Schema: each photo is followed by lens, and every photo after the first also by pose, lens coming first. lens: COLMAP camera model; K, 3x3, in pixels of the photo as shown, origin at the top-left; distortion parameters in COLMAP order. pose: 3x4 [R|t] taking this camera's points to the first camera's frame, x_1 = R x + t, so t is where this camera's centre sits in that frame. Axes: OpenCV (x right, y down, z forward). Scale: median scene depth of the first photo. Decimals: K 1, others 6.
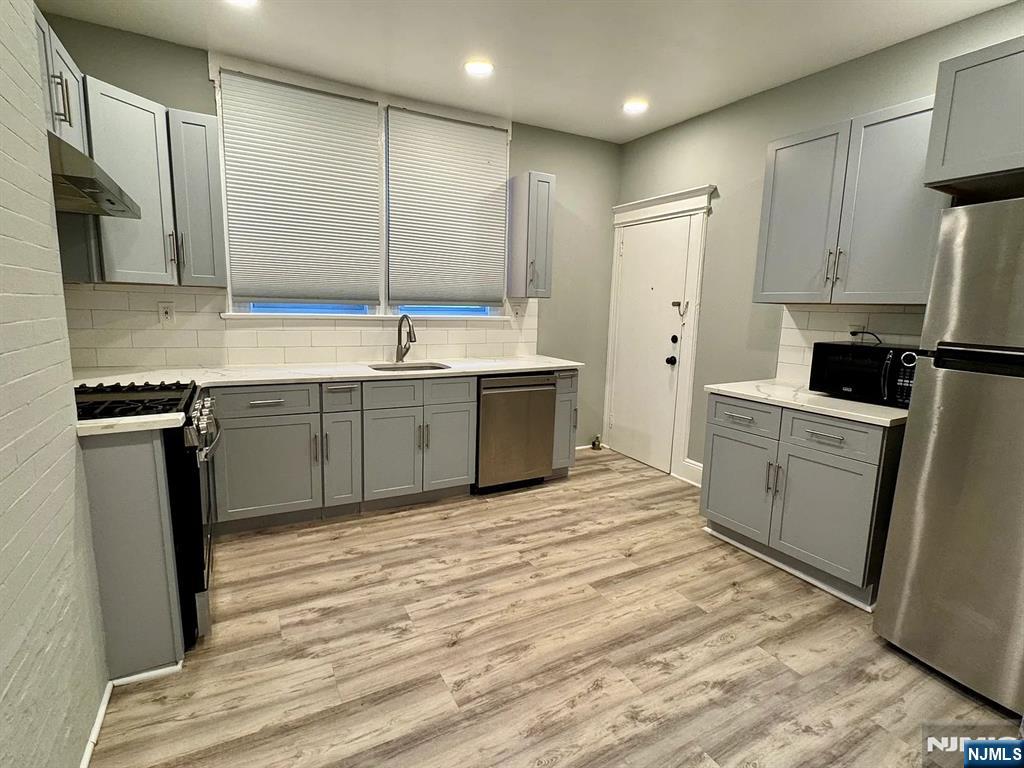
lens RADIAL K [[502.4, 0, 514.8], [0, 502.4, 382.2], [0, 0, 1]] dist [-0.002270, -0.000735]
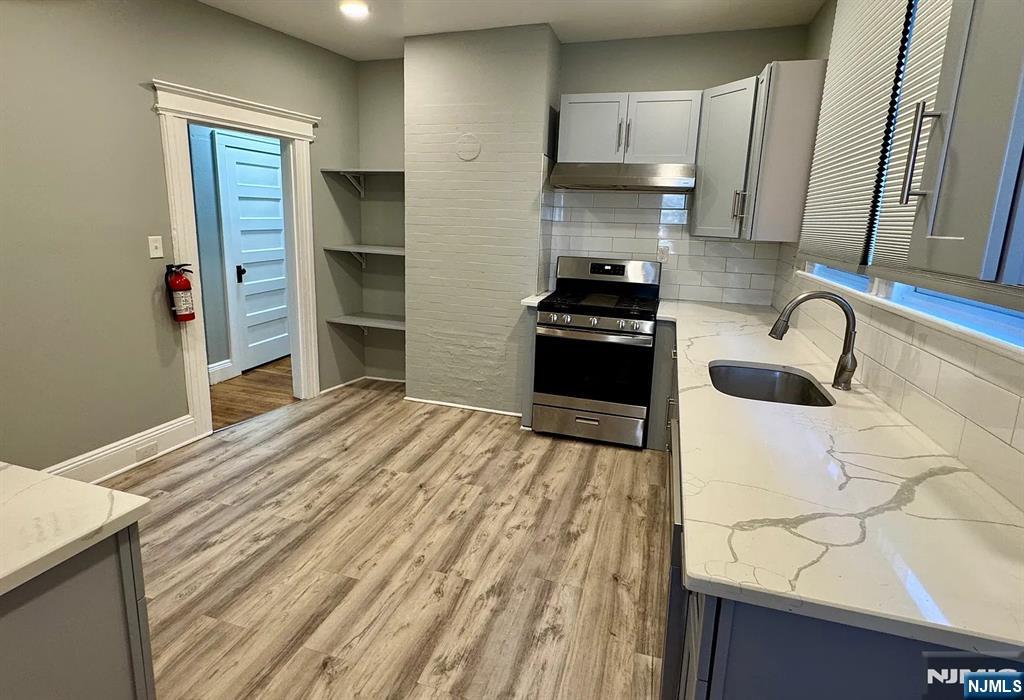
lens RADIAL K [[500.3, 0, 514.3], [0, 500.3, 318.5], [0, 0, 1]] dist [-0.001722, 0.001437]
pose [[-0.717604, 0.085096, -0.691233, 0.450220], [-0.158651, 0.946439, 0.281217, -0.257562], [0.678140, 0.311468, -0.665668, 1.438919]]
